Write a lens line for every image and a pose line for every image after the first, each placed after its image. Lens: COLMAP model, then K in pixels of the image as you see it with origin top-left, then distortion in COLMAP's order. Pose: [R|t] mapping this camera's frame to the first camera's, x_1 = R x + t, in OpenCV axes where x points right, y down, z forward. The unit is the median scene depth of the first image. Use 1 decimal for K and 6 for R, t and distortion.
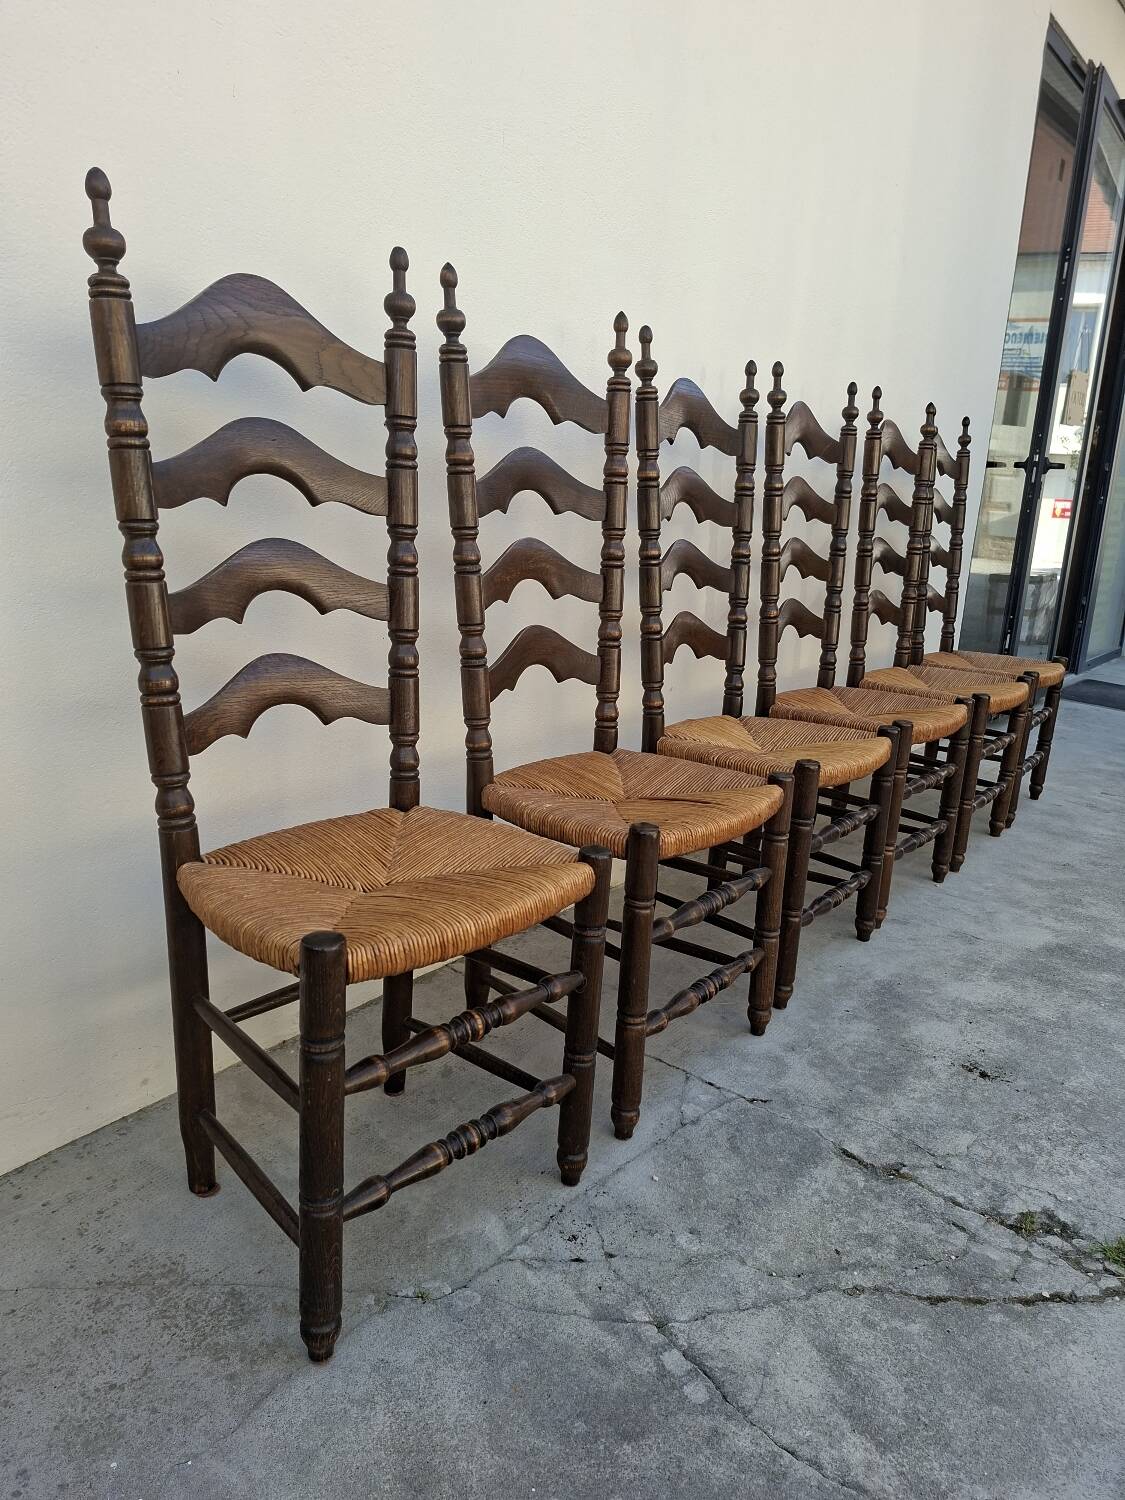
lens RADIAL K [[1036.8, 0, 559.2], [0, 1036.8, 723.8], [0, 0, 1]] dist [0.052738, -0.050826]
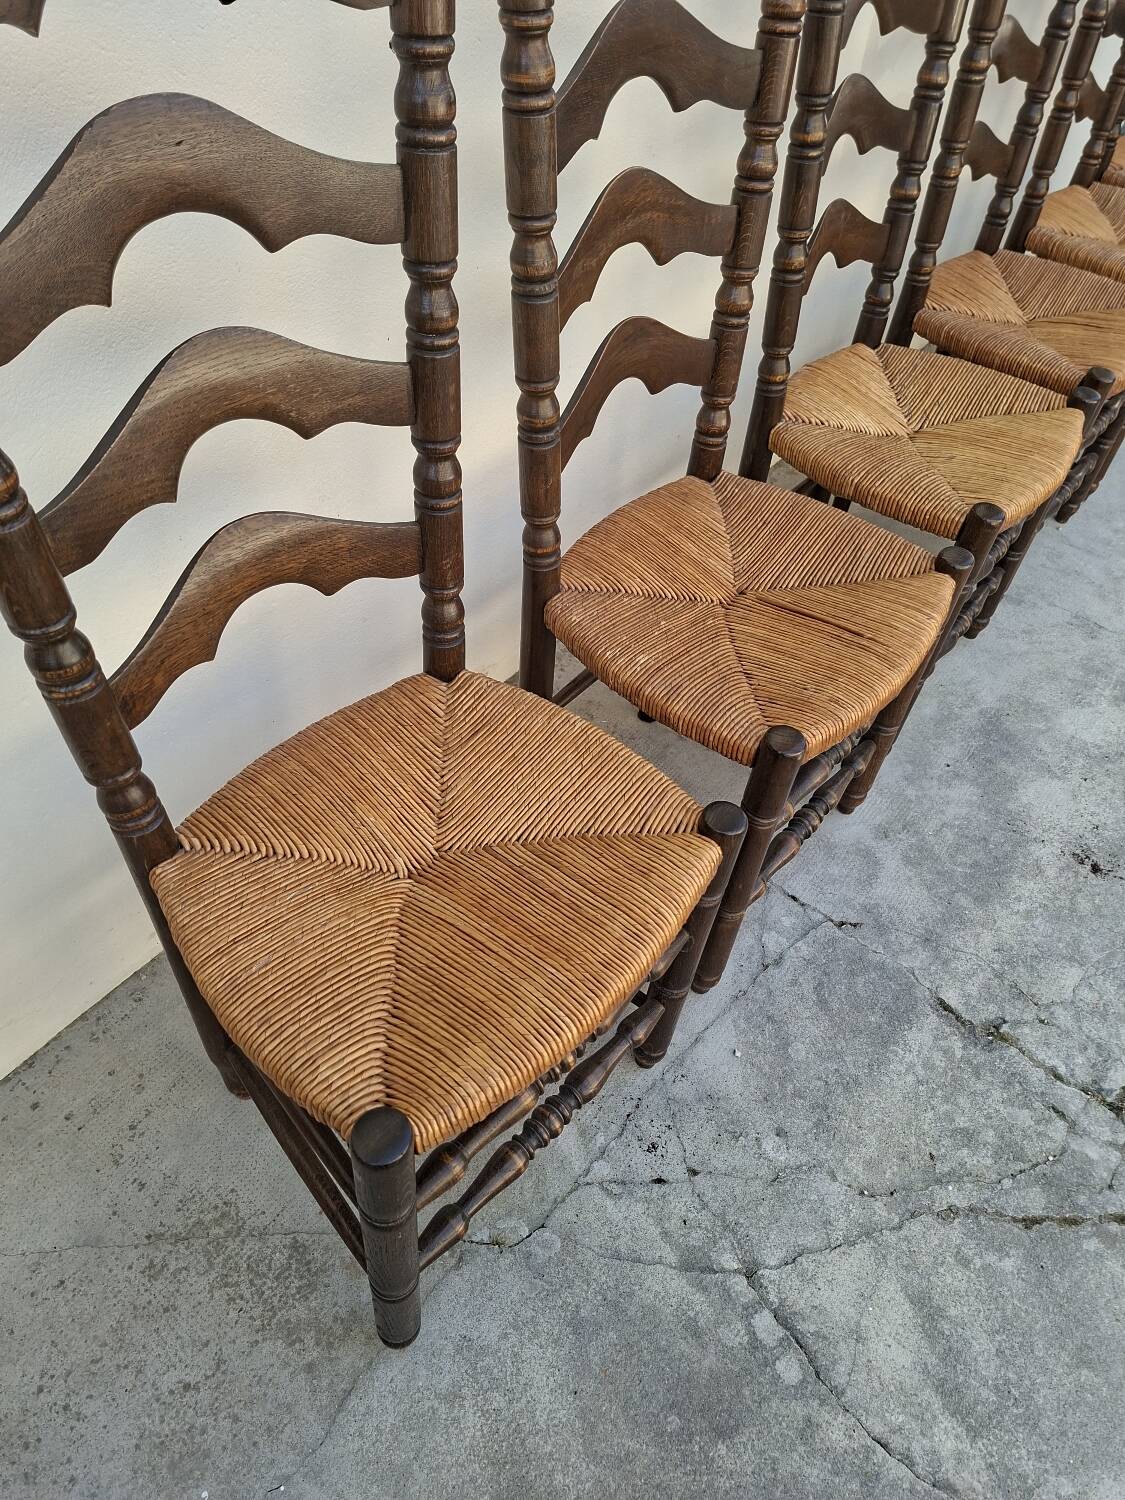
lens RADIAL K [[1036.8, 0, 553.1], [0, 1036.8, 728.0], [0, 0, 1]] dist [0.052738, -0.050826]
pose [[0.999491, 0.022033, 0.023092, -0.107980], [-0.031241, 0.823513, 0.566437, -0.347709], [-0.006537, -0.566870, 0.823782, 0.464959]]
